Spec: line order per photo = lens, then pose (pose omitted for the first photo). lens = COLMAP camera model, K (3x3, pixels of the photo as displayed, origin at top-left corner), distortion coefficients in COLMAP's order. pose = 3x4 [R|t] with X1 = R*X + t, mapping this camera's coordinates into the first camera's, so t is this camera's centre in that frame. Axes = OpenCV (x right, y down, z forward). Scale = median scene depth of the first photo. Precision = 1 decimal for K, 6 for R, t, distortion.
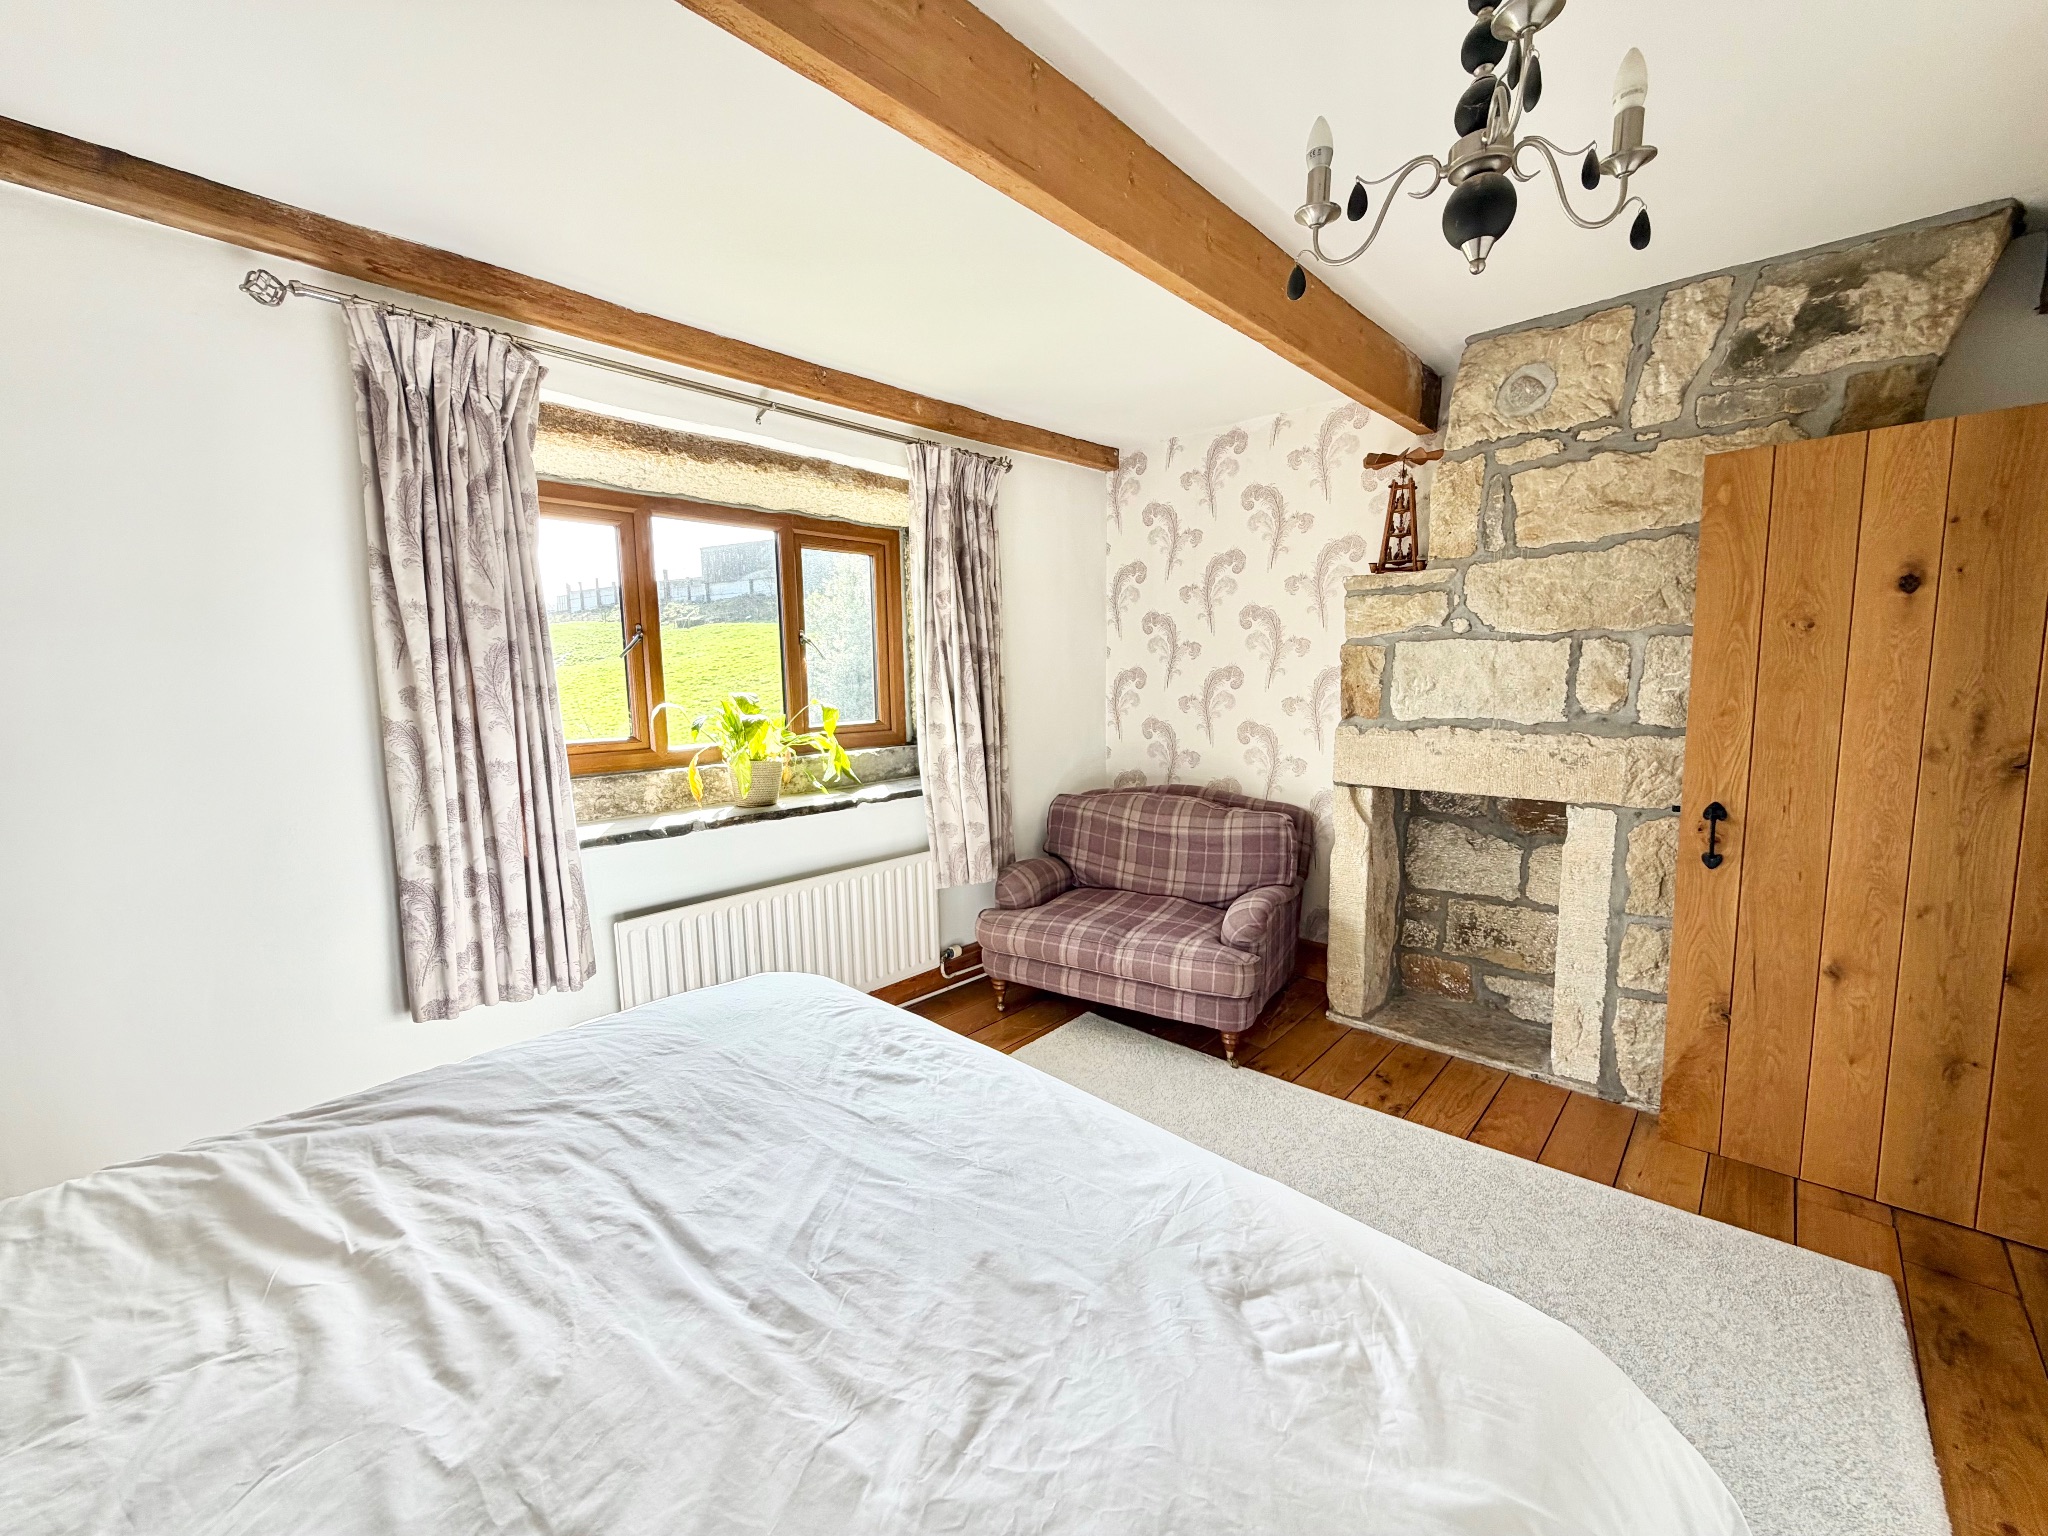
lens RADIAL K [[814.8, 0, 1018.1], [0, 814.8, 767.9], [0, 0, 1]] dist [0.000145, 0.000043]
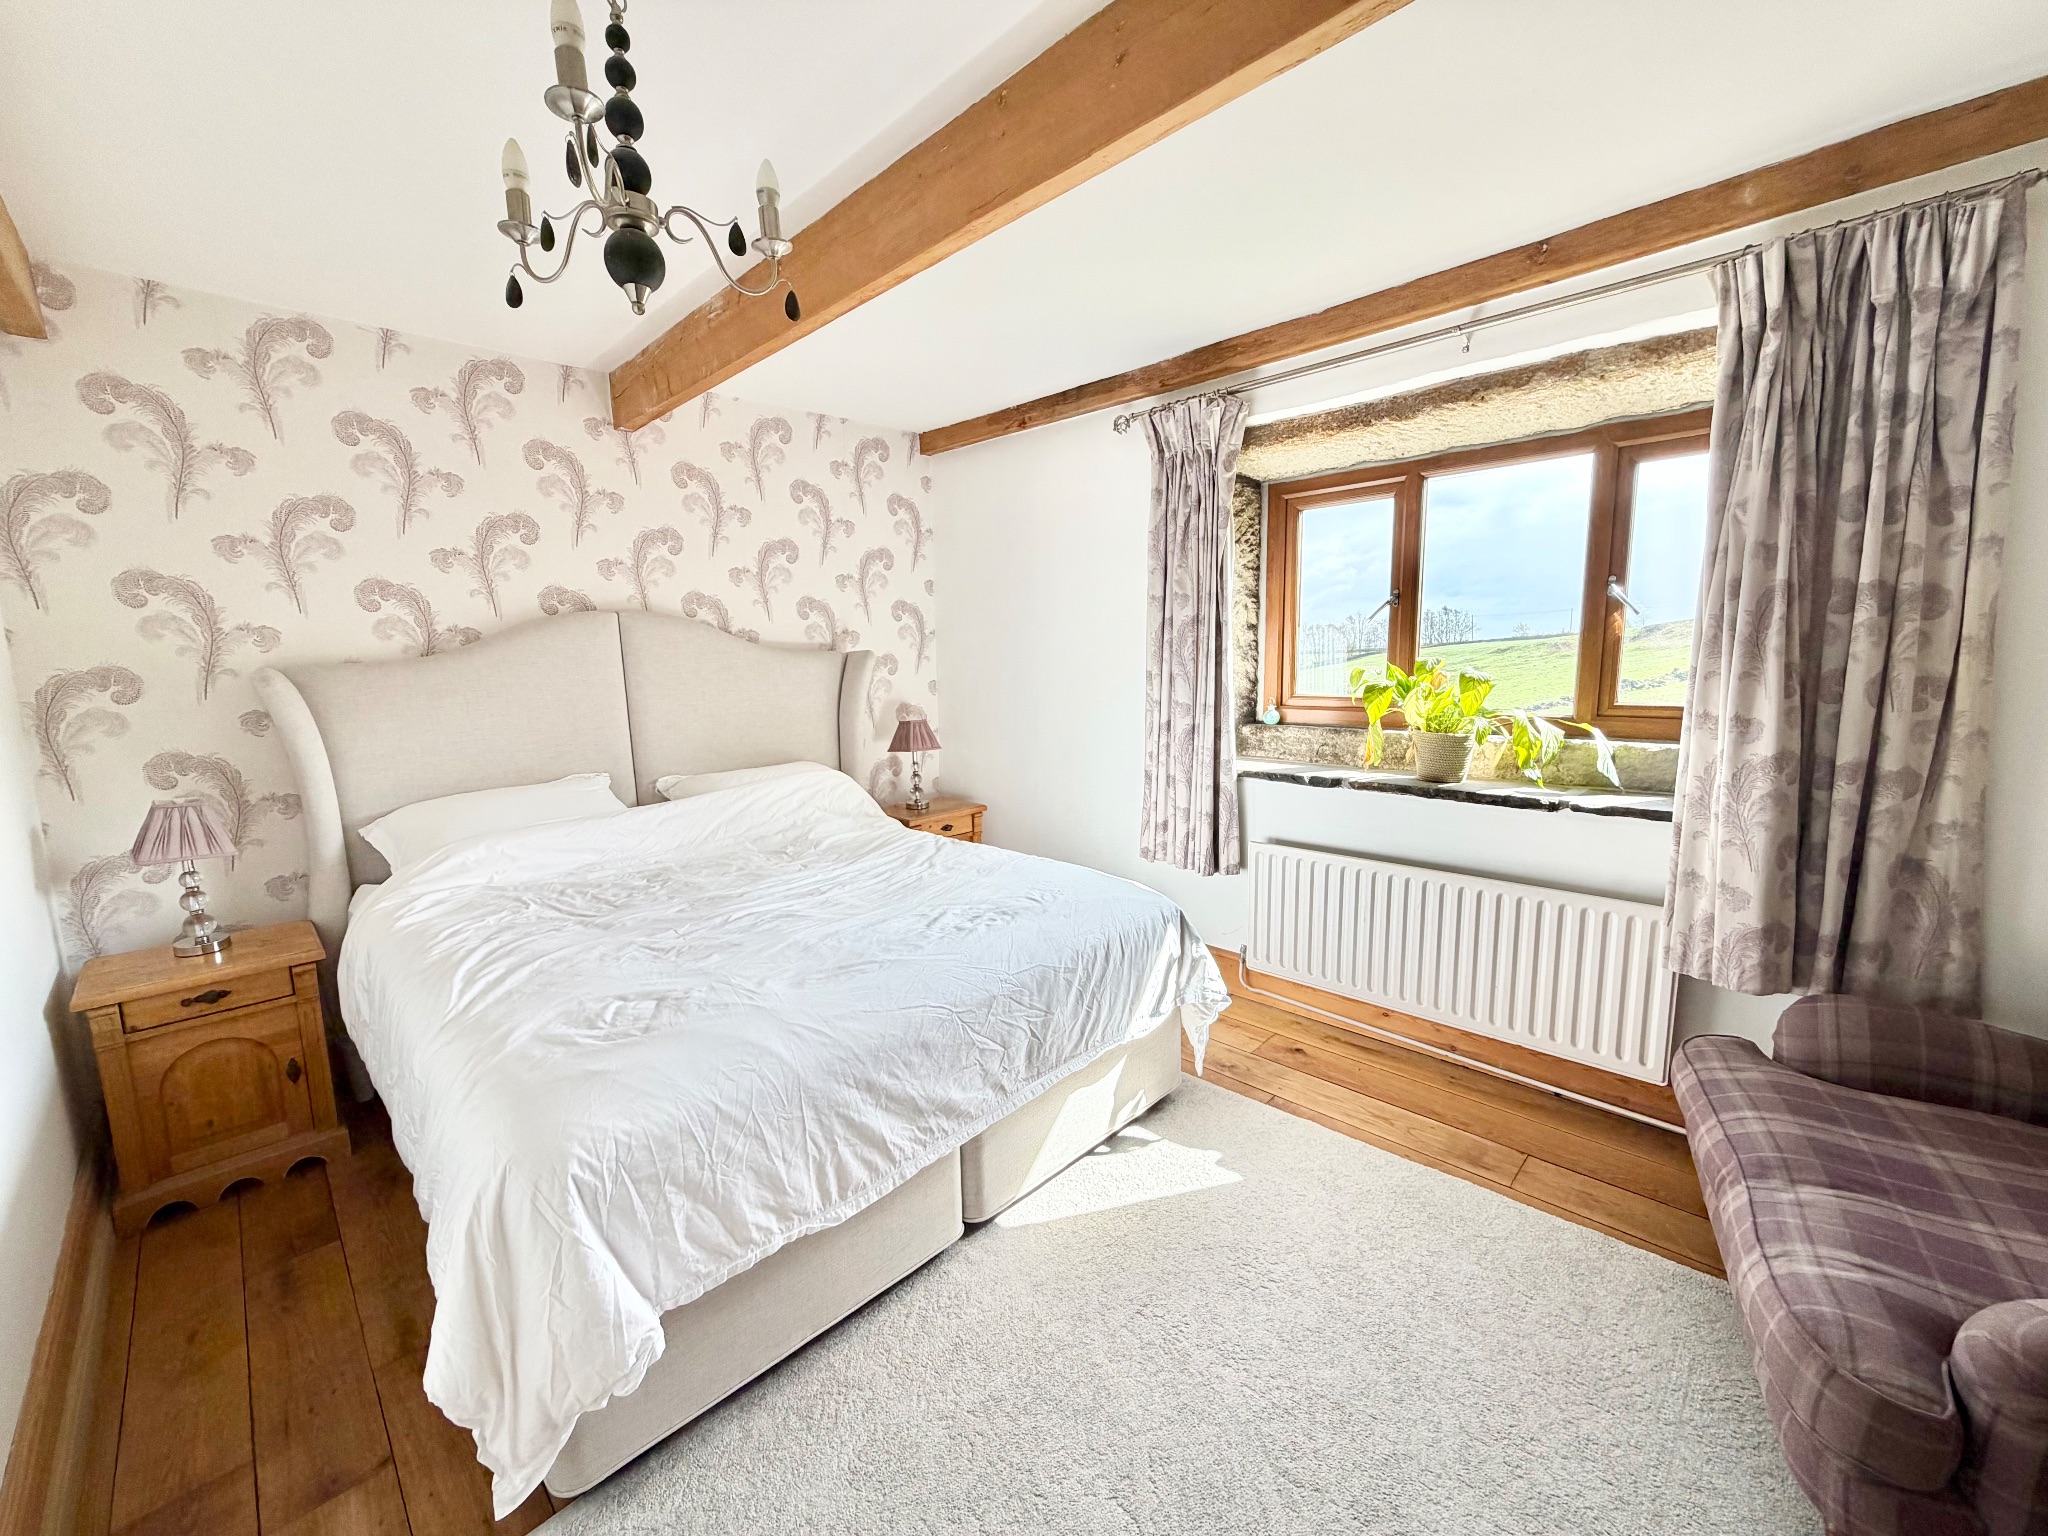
lens RADIAL K [[814.8, 0, 1018.6], [0, 814.8, 767.1], [0, 0, 1]] dist [0.000145, 0.000043]
pose [[-0.028005, 0.157935, -0.987052, 0.663126], [-0.097554, 0.982294, 0.159941, -0.077642], [0.994836, 0.100770, -0.012102, 0.596870]]
